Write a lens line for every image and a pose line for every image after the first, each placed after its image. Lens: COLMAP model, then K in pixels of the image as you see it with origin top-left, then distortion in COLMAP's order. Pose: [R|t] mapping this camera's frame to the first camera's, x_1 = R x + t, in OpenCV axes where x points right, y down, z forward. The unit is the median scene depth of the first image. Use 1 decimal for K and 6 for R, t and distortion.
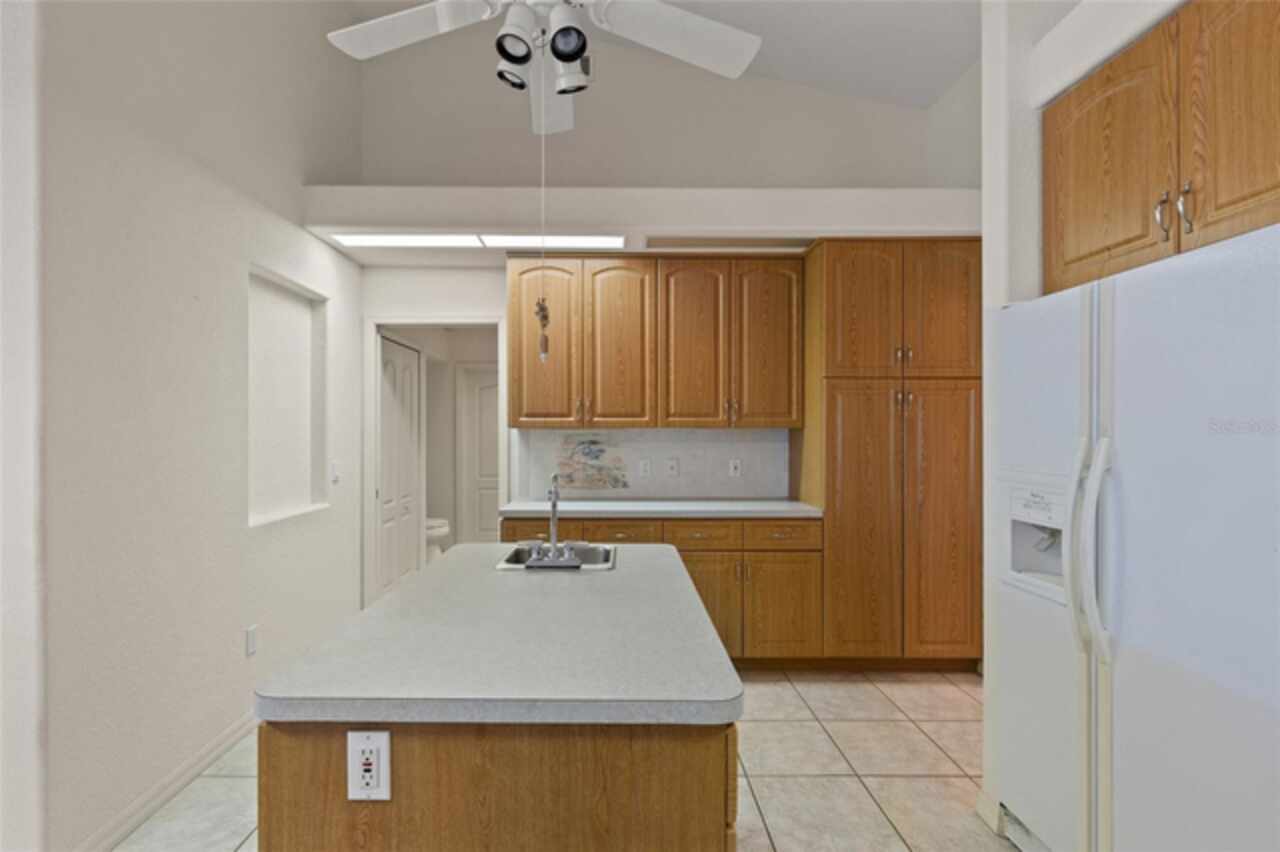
lens RADIAL K [[585.3, 0, 612.0], [0, 585.3, 432.8], [0, 0, 1]] dist [0.001634, 0.000241]
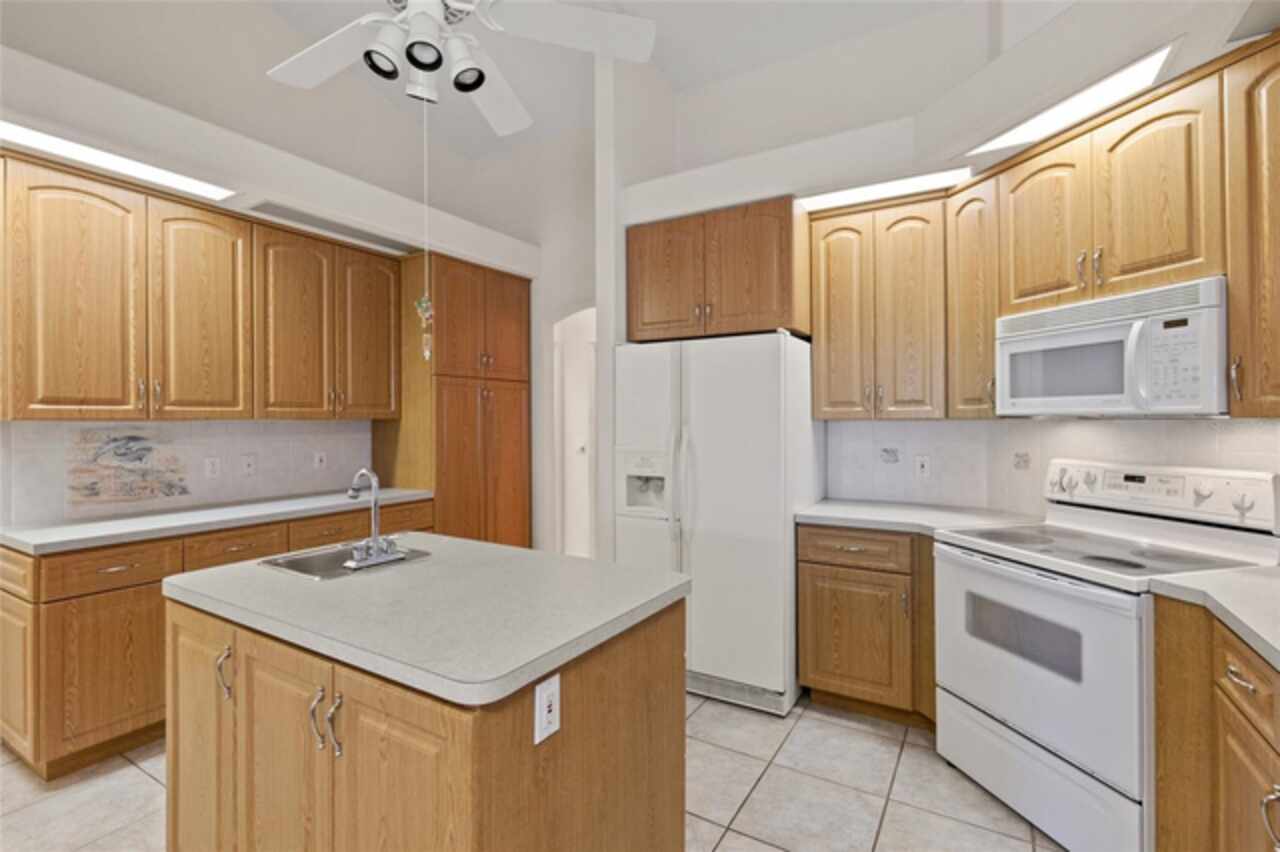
lens RADIAL K [[589.0, 0, 643.5], [0, 589.0, 419.7], [0, 0, 1]] dist [-0.000144, -0.000360]
pose [[0.511476, -0.003394, 0.859291, -0.375437], [0.006141, 0.999981, 0.000295, -0.004313], [-0.859276, 0.005126, 0.511487, 0.061477]]
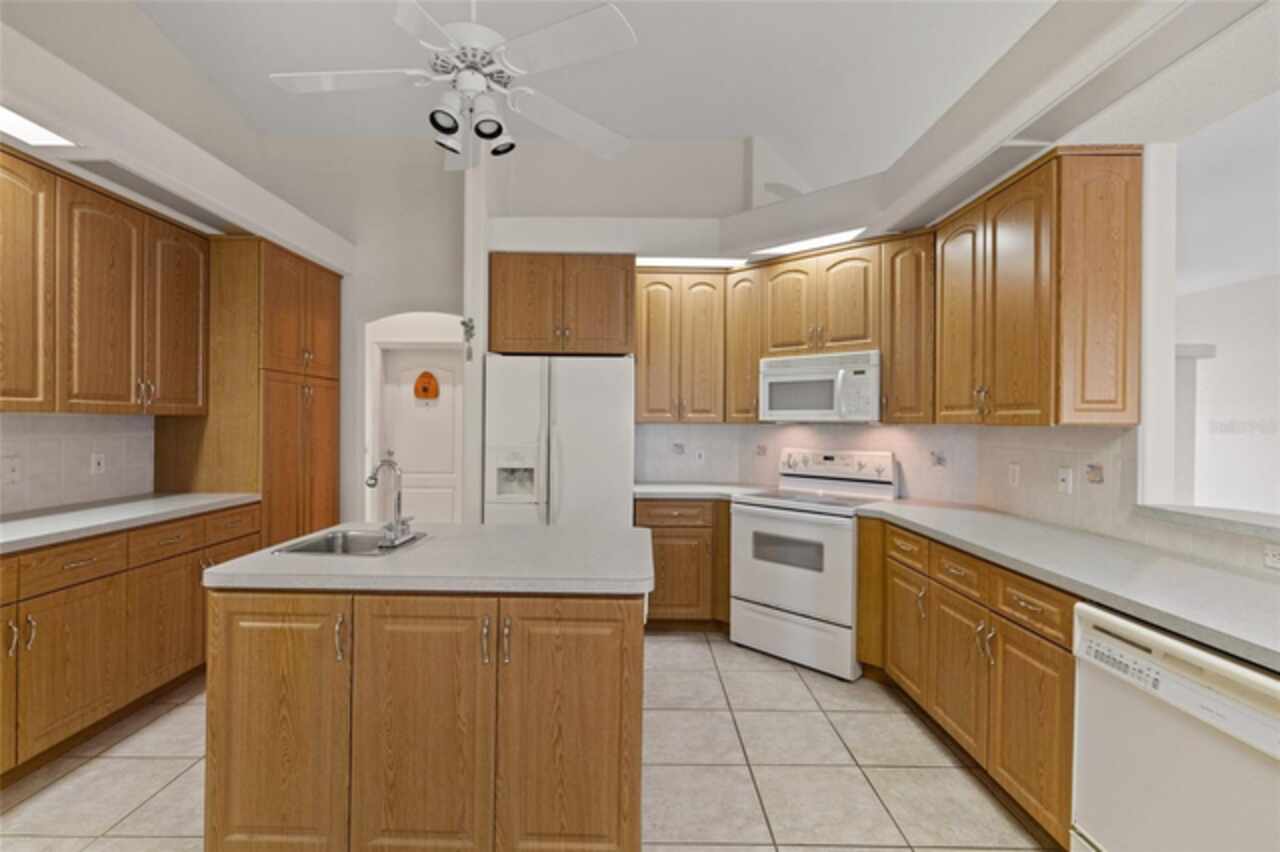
lens RADIAL K [[574.5, 0, 640.0], [0, 574.5, 426.0], [0, 0, 1]] dist [-0.000317, 0.000148]
pose [[-0.010520, -0.004778, 0.999933, -0.630940], [-0.007185, 0.999963, 0.004703, -0.000552], [-0.999919, -0.007135, -0.010554, 0.294356]]
